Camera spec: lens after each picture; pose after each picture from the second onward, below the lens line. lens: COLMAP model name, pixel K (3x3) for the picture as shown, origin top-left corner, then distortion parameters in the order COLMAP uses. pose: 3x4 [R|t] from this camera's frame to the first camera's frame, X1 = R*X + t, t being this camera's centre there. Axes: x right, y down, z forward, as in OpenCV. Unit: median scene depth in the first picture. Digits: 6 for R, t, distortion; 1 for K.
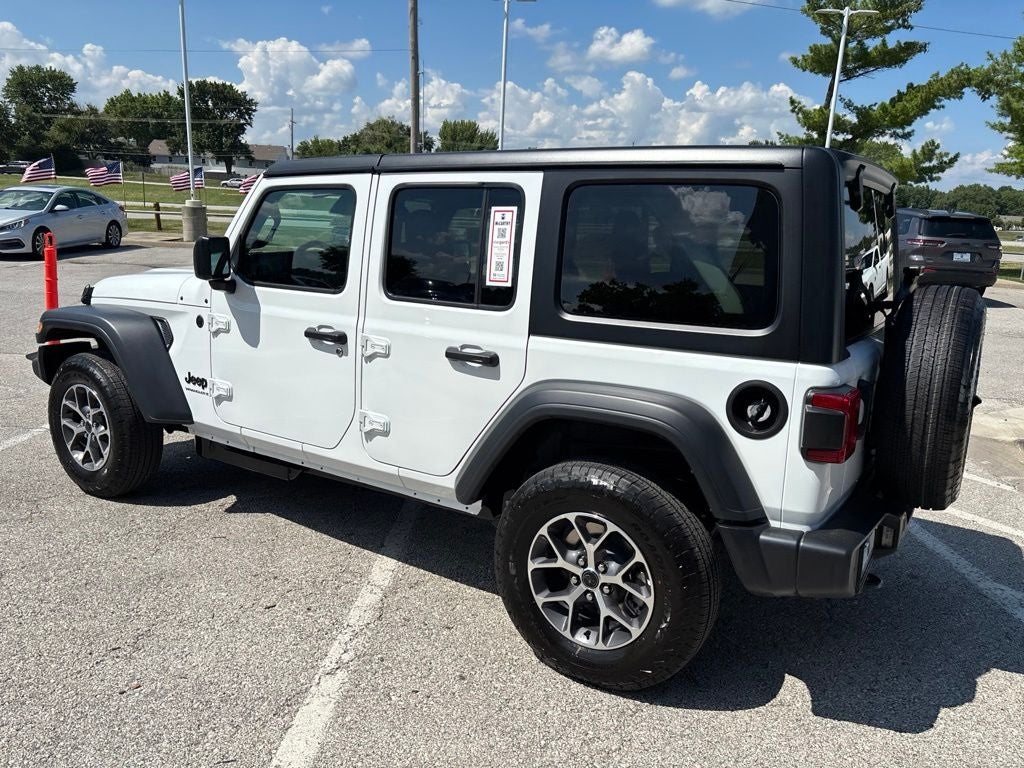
lens RADIAL K [[774.1, 0, 509.3], [0, 774.1, 381.9], [0, 0, 1]] dist [0.048628, -0.058412]
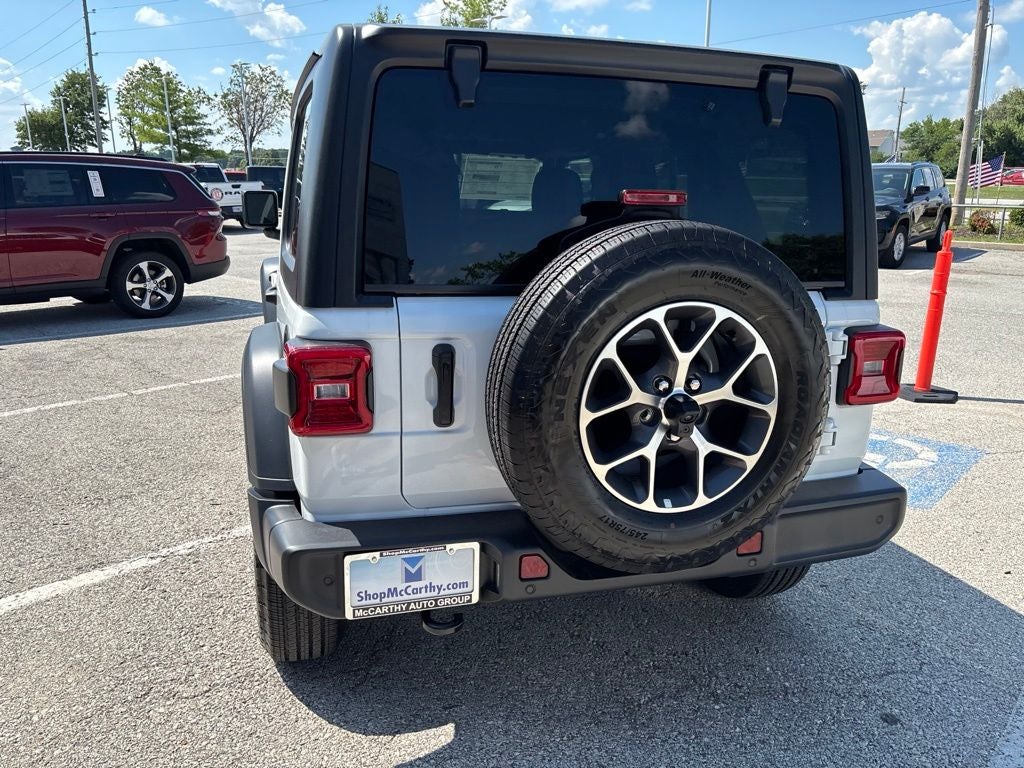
lens RADIAL K [[772.0, 0, 510.9], [0, 772.0, 392.3], [0, 0, 1]] dist [0.065600, -0.087030]
pose [[0.752257, 0.136354, -0.644606, 0.777192], [-0.121973, 0.990261, 0.067127, -0.011540], [0.647482, 0.028127, 0.761562, 0.397288]]
